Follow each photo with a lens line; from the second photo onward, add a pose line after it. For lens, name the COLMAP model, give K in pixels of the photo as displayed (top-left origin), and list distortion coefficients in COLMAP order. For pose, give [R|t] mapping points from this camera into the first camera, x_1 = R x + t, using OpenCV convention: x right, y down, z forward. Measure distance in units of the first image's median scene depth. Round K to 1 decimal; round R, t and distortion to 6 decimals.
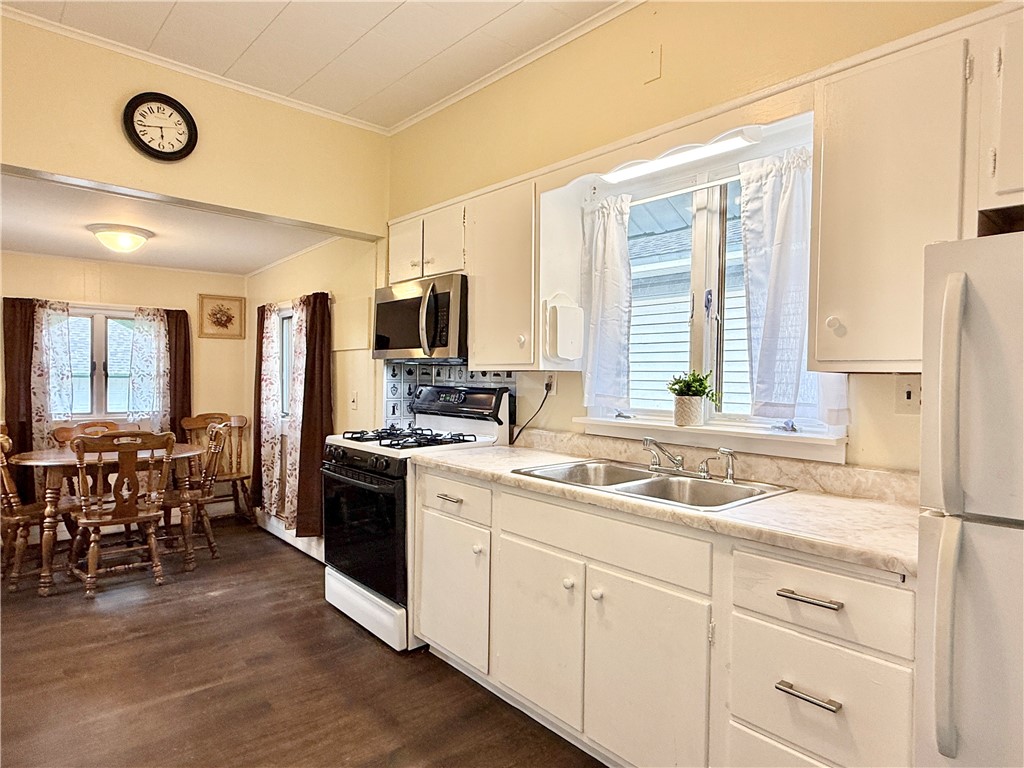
lens RADIAL K [[598.3, 0, 512.0], [0, 598.3, 384.0], [0, 0, 1]] dist [-0.000591, 0.001520]
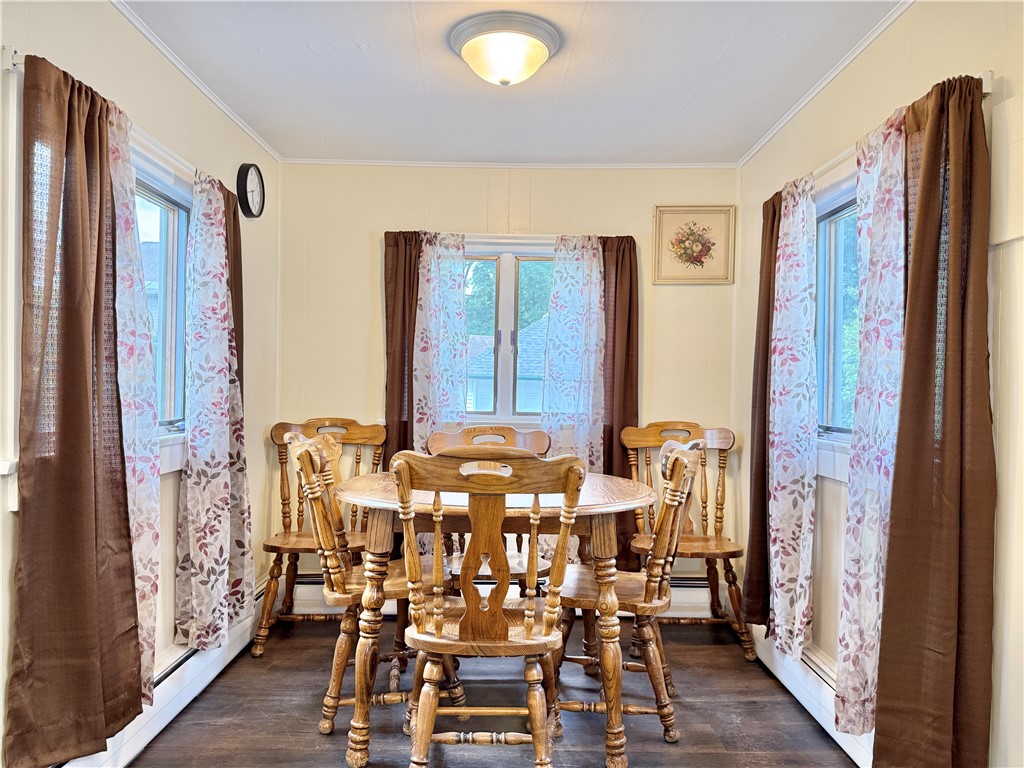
lens RADIAL K [[725.4, 0, 497.1], [0, 725.4, 390.2], [0, 0, 1]] dist [0.066383, -0.001238]
pose [[0.753147, 0.010159, -0.657773, -0.263225], [-0.016078, 0.999866, -0.002966, 0.035233], [0.657655, 0.012810, 0.753210, 0.558437]]
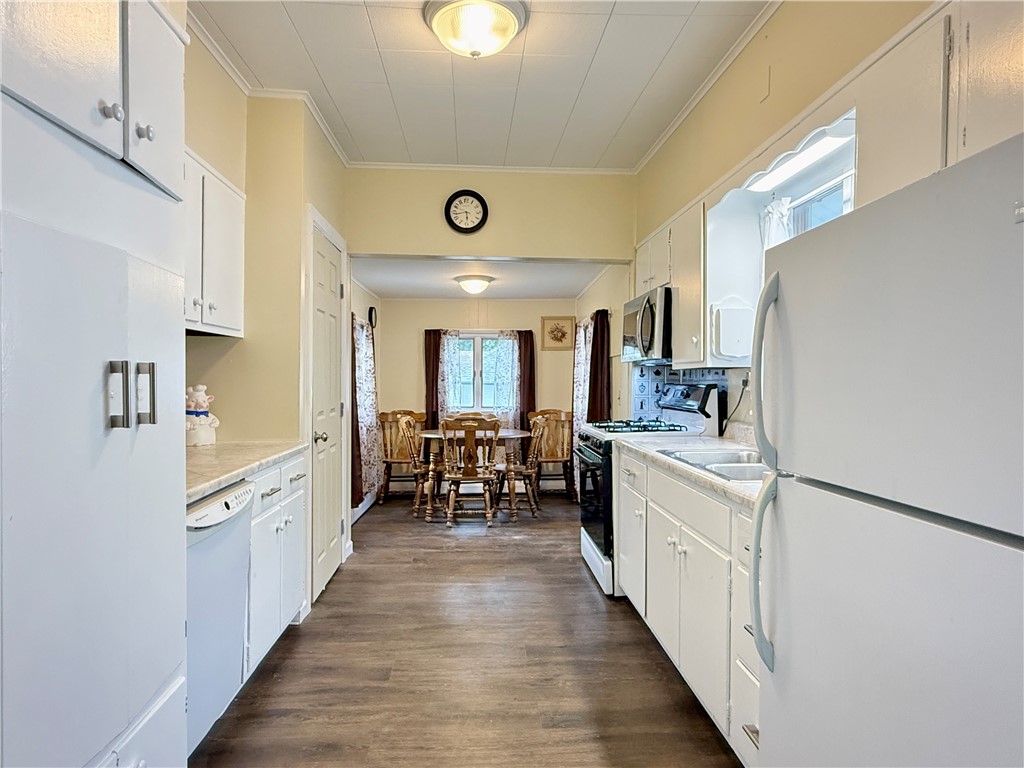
lens RADIAL K [[601.4, 0, 512.0], [0, 601.4, 384.0], [0, 0, 1]] dist [-0.001823, -0.000561]
pose [[0.788393, -0.007598, -0.615125, 0.316863], [-0.001028, 0.999906, -0.013668, 0.017748], [0.615171, 0.011408, 0.788311, -0.085474]]
